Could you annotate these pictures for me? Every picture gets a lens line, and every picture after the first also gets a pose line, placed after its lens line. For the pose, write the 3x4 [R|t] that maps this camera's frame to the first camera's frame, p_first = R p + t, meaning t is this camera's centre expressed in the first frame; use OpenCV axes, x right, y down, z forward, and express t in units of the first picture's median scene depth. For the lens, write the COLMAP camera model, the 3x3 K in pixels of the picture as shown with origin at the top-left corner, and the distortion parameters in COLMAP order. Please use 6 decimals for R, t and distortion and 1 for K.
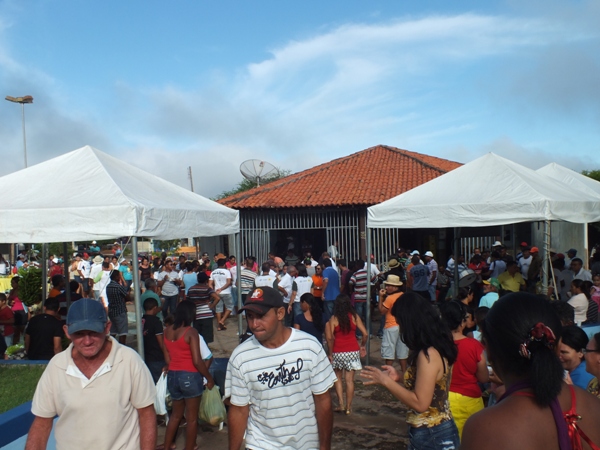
lens RADIAL K [[631.3, 0, 308.9], [0, 631.3, 223.9], [0, 0, 1]] dist [0.007868, 0.017001]
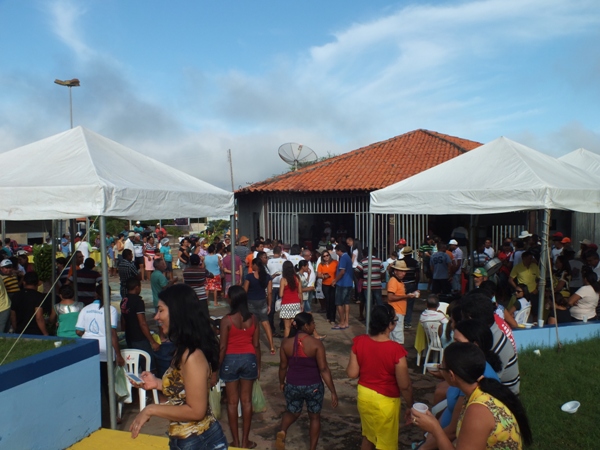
lens RADIAL K [[632.3, 0, 300.0], [0, 632.3, 225.0], [0, 0, 1]] dist [0.008428, 0.027605]
pose [[0.994128, 0.023450, -0.105636, 0.049517], [-0.020679, 0.999415, 0.027250, 0.000061], [0.106213, -0.024906, 0.994031, 0.009200]]
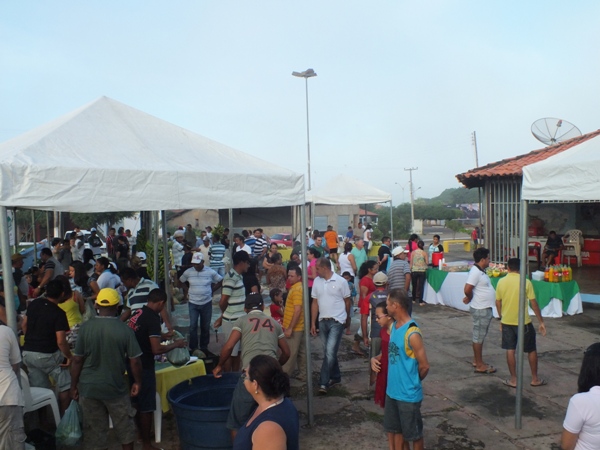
lens RADIAL K [[632.3, 0, 300.0], [0, 632.3, 225.0], [0, 0, 1]] dist [0.008428, 0.027605]
pose [[0.837580, 0.028656, -0.545563, 0.139613], [-0.005417, 0.999010, 0.044157, 0.002635], [0.546288, -0.034030, 0.836906, 0.195878]]
